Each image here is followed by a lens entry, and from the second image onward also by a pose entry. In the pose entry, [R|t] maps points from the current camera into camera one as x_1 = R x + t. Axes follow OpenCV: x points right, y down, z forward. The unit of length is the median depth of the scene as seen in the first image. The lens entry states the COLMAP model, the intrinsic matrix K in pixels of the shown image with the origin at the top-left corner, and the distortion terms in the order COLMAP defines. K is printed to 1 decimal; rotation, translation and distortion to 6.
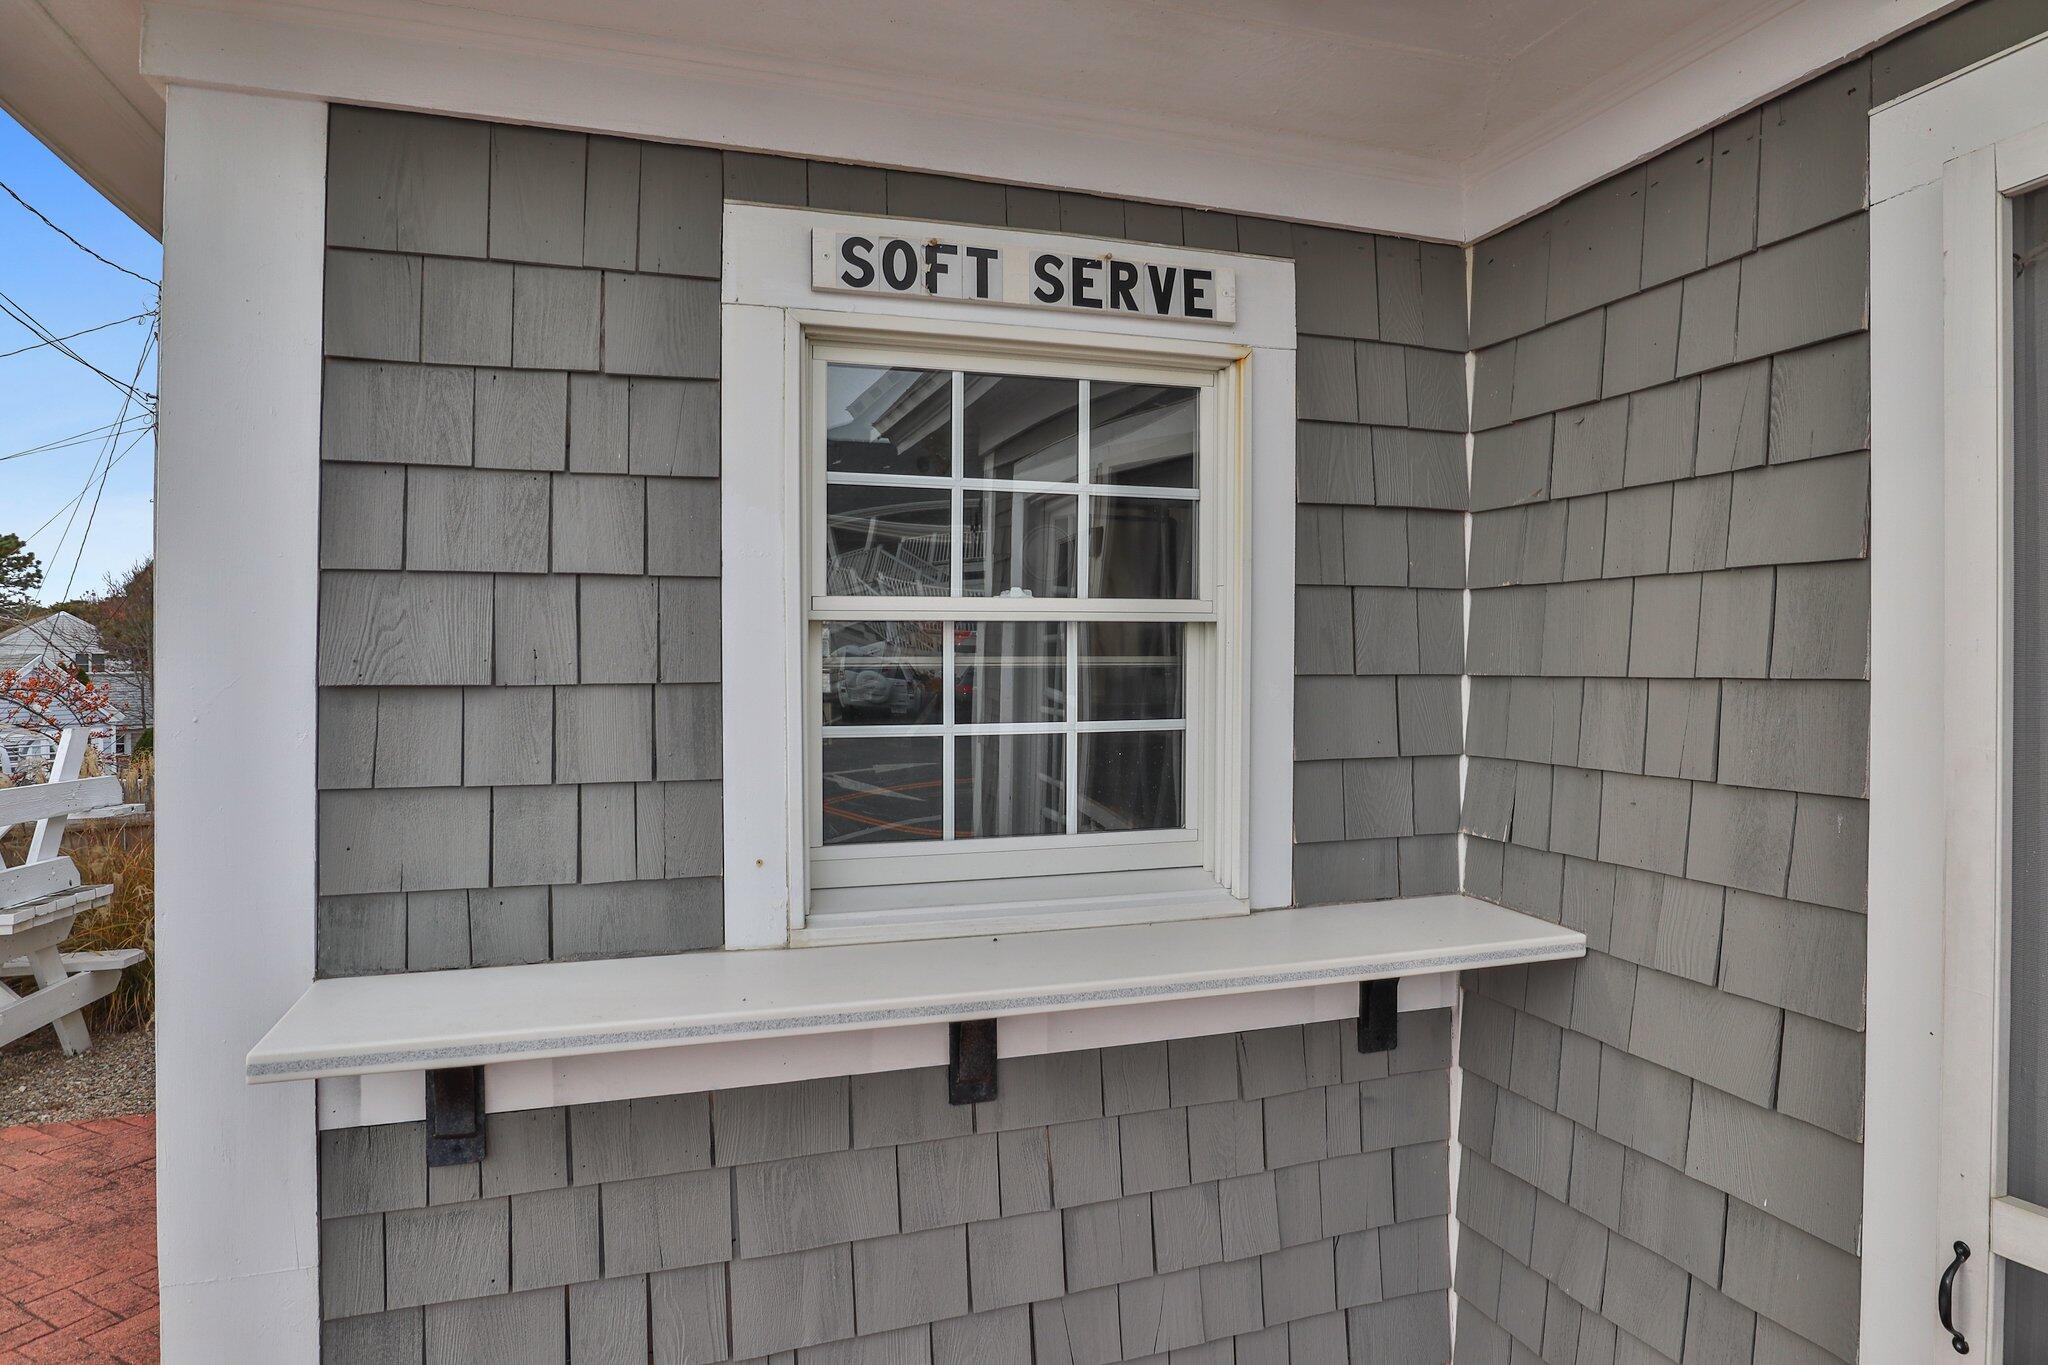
lens RADIAL K [[1072.3, 0, 1024.0], [0, 1072.3, 647.6], [0, 0, 1]] dist [-0.035223, 0.000795]
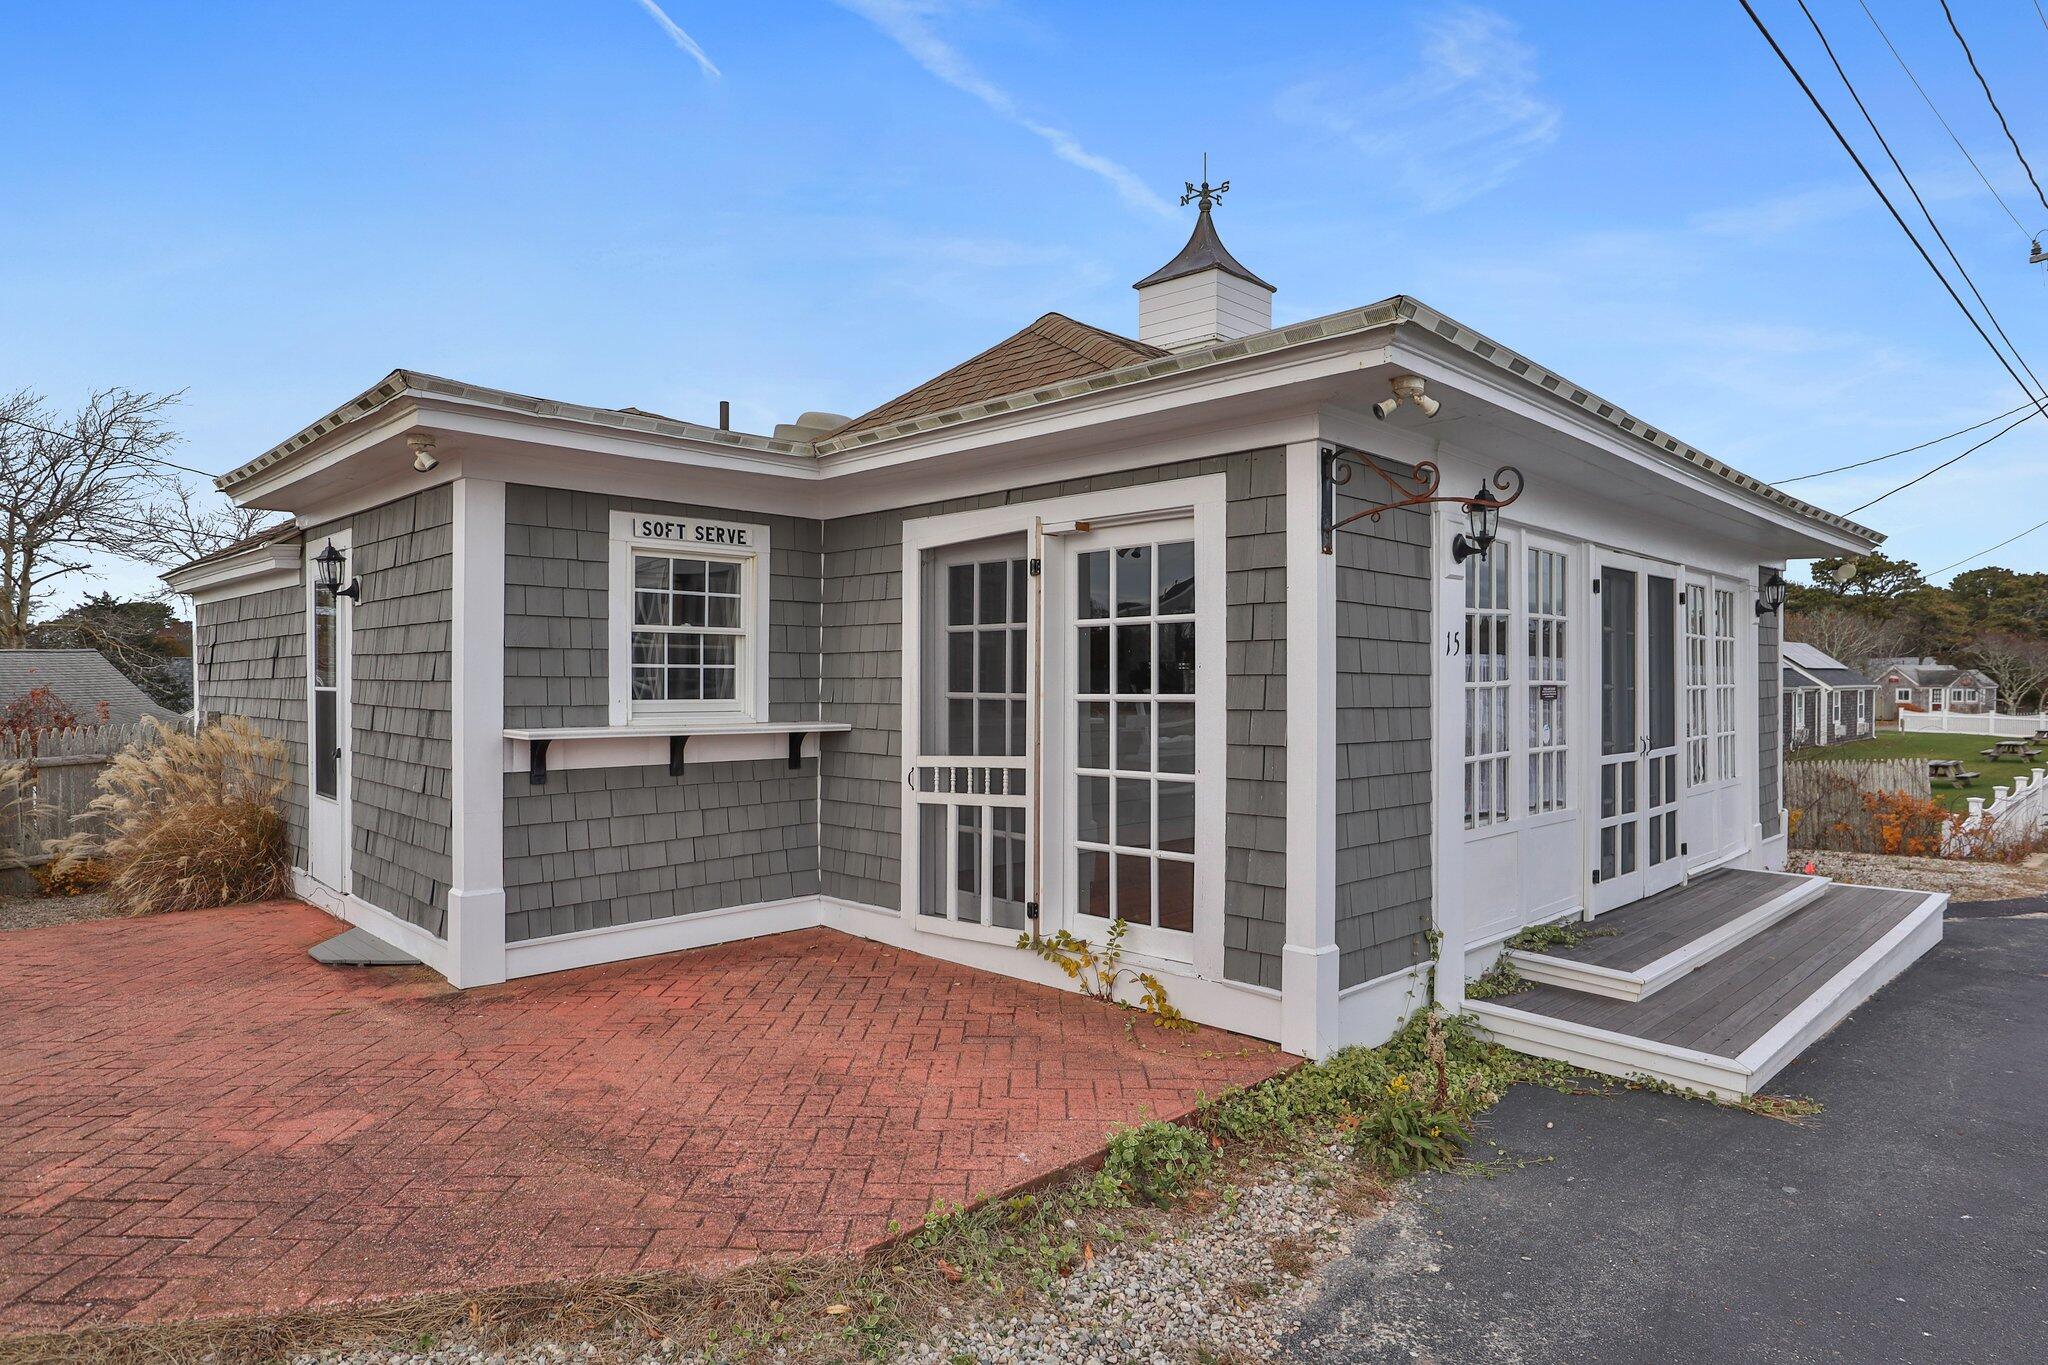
lens RADIAL K [[1054.1, 0, 1024.0], [0, 1054.1, 682.5], [0, 0, 1]] dist [-0.001171, -0.000216]
pose [[0.866616, -0.001524, 0.498973, -0.753309], [-0.000255, 0.999994, 0.003496, 0.119027], [-0.498975, -0.003157, 0.866611, -2.417963]]
